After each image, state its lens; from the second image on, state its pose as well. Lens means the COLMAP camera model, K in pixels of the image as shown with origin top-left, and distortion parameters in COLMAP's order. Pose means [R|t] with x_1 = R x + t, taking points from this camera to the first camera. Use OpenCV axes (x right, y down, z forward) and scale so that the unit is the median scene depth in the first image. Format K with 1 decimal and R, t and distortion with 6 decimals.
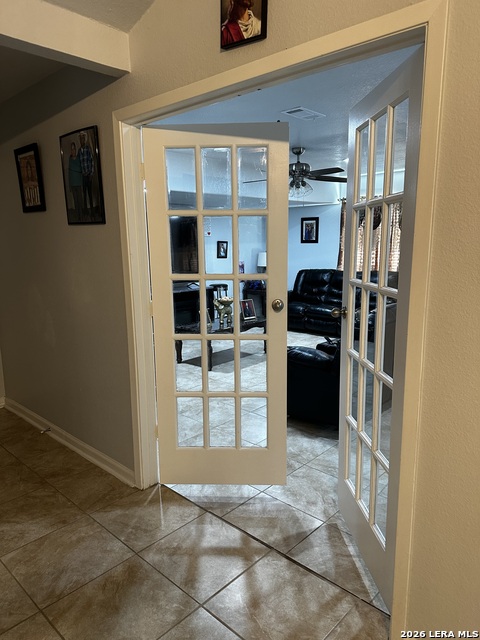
lens RADIAL K [[456.1, 0, 237.8], [0, 456.1, 324.5], [0, 0, 1]] dist [0.084792, -0.103818]
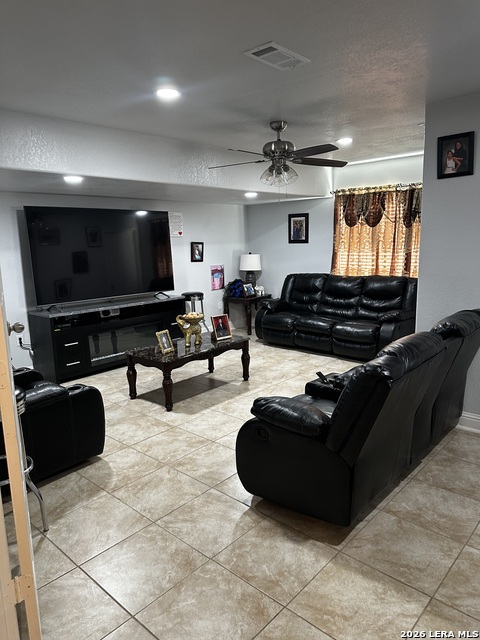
lens RADIAL K [[452.0, 0, 240.0], [0, 452.0, 320.0], [0, 0, 1]] dist [0.077599, -0.099284]
pose [[0.999773, -0.015327, 0.014801, 0.068749], [0.015410, 0.999866, -0.005470, -0.065697], [-0.014715, 0.005696, 0.999876, 0.323357]]
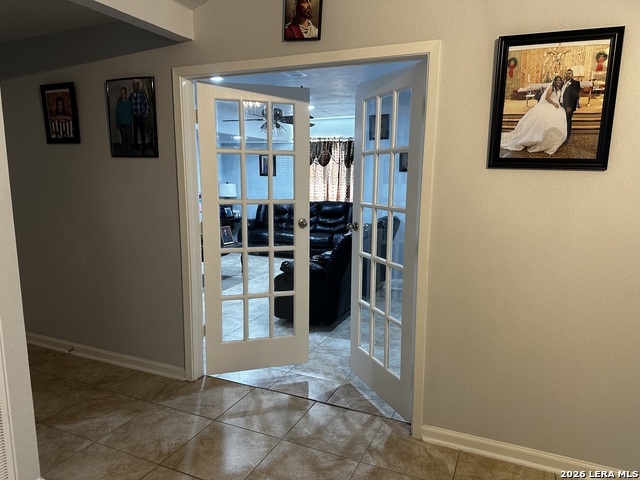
lens RADIAL K [[452.0, 0, 318.8], [0, 452.0, 241.4], [0, 0, 1]] dist [0.077599, -0.099284]
pose [[0.945091, -0.030959, 0.325337, -0.197093], [0.041736, 0.998785, -0.026195, 0.031362], [-0.324131, 0.038335, 0.945235, -0.163989]]
